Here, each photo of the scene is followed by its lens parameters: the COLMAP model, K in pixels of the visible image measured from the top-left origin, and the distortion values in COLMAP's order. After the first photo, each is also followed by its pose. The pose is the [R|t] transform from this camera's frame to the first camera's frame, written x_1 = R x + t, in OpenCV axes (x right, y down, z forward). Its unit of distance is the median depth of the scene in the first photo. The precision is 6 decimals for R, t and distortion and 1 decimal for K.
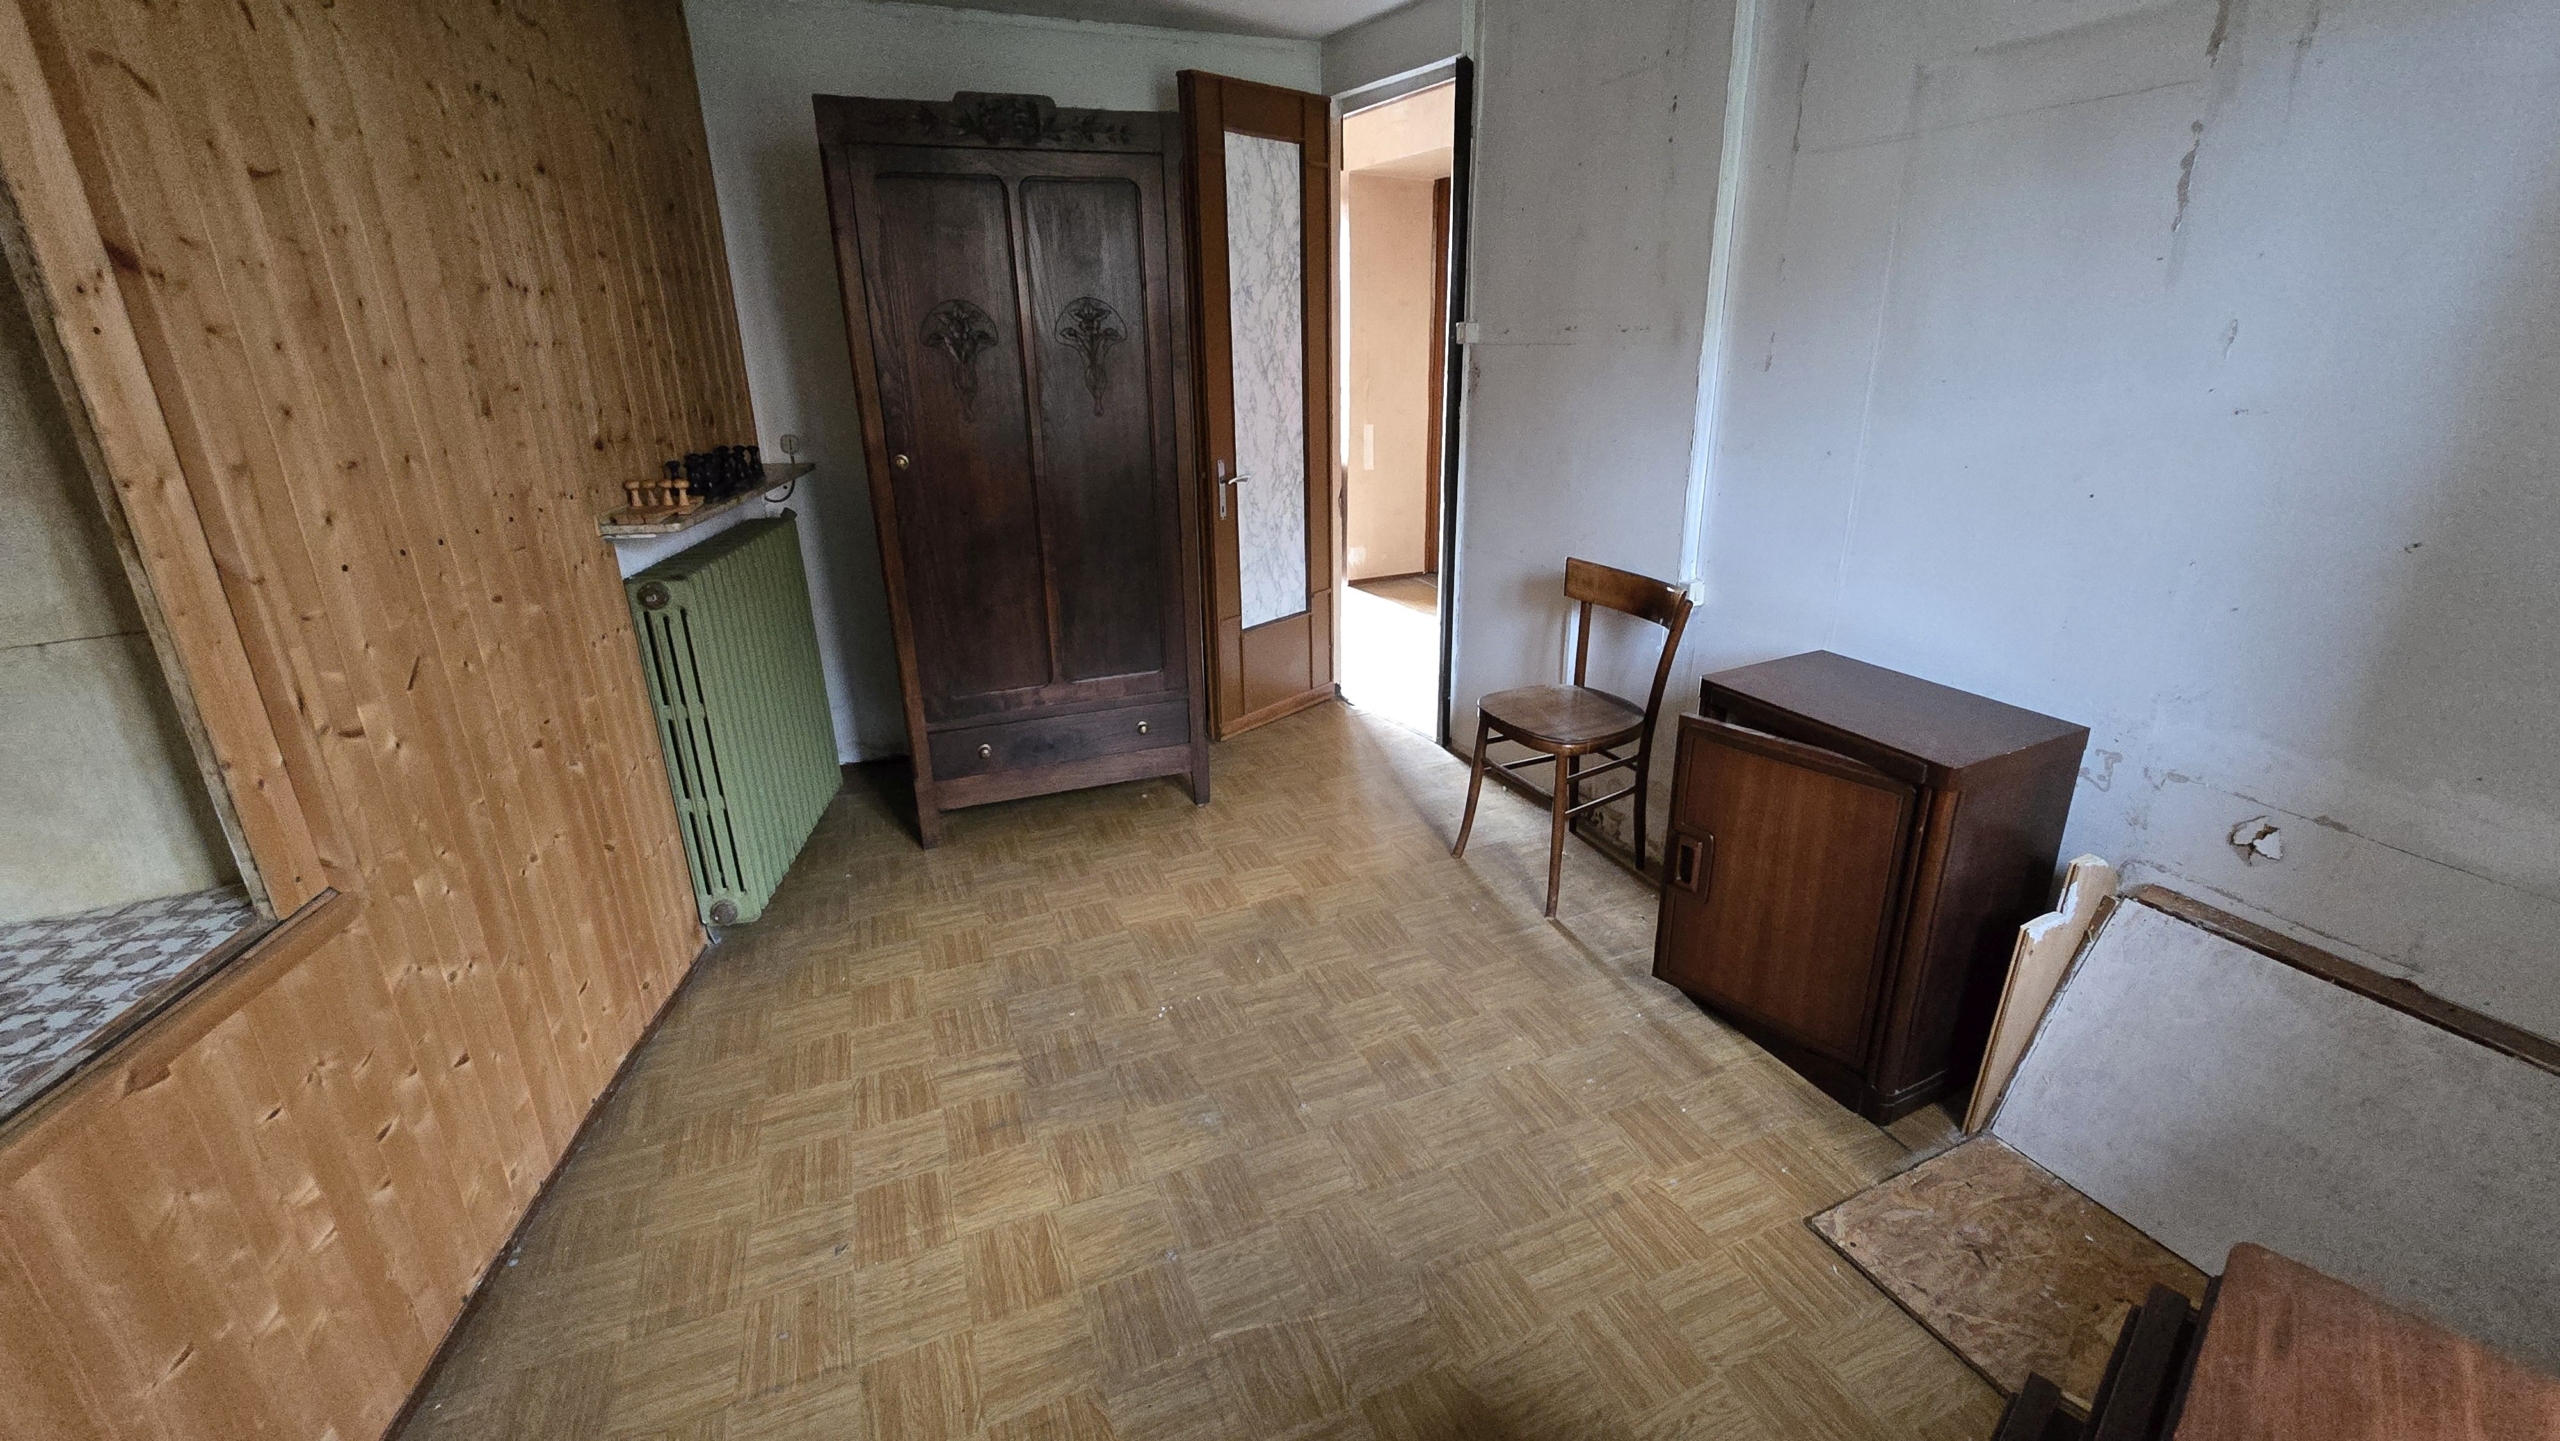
lens RADIAL K [[1046.5, 0, 1286.0], [0, 1046.5, 693.6], [0, 0, 1]] dist [-0.001160, 0.000441]
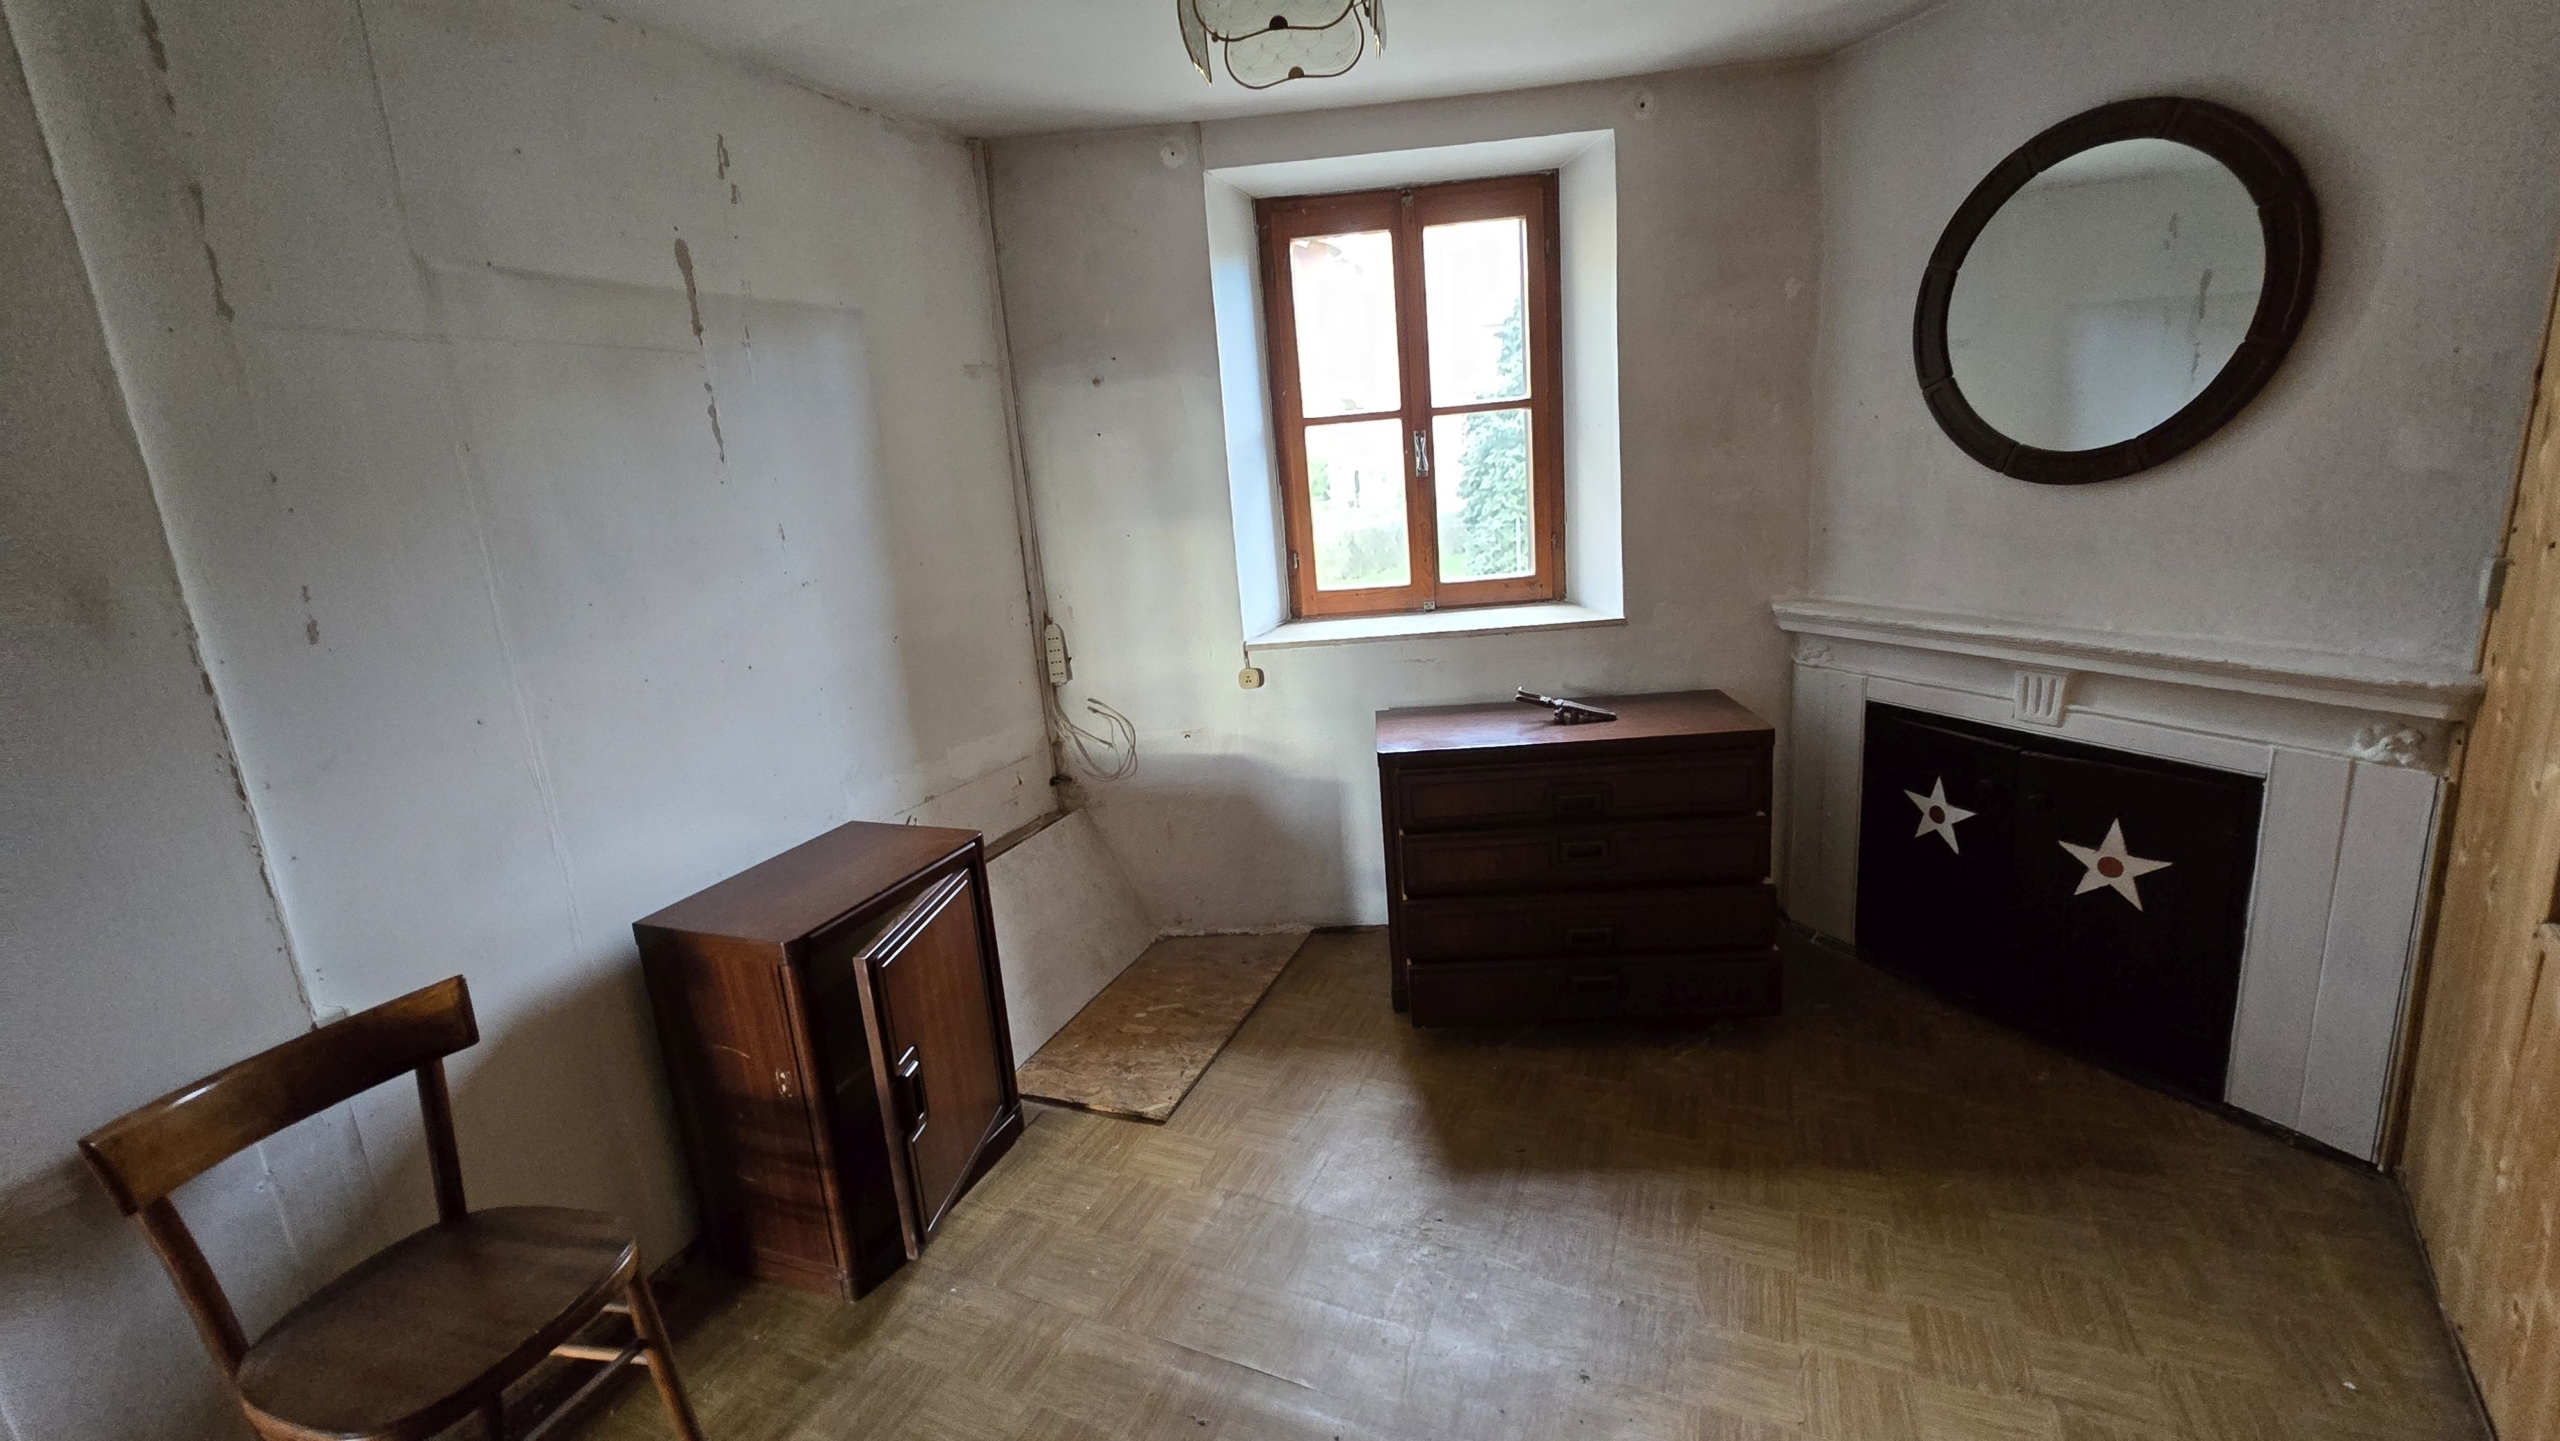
lens RADIAL K [[1046.5, 0, 1286.0], [0, 1046.5, 693.6], [0, 0, 1]] dist [-0.001160, 0.000441]
pose [[-0.686182, -0.088350, 0.722045, -0.533554], [0.323248, 0.852178, 0.411466, -0.468320], [-0.651663, 0.515740, -0.556190, 1.306481]]
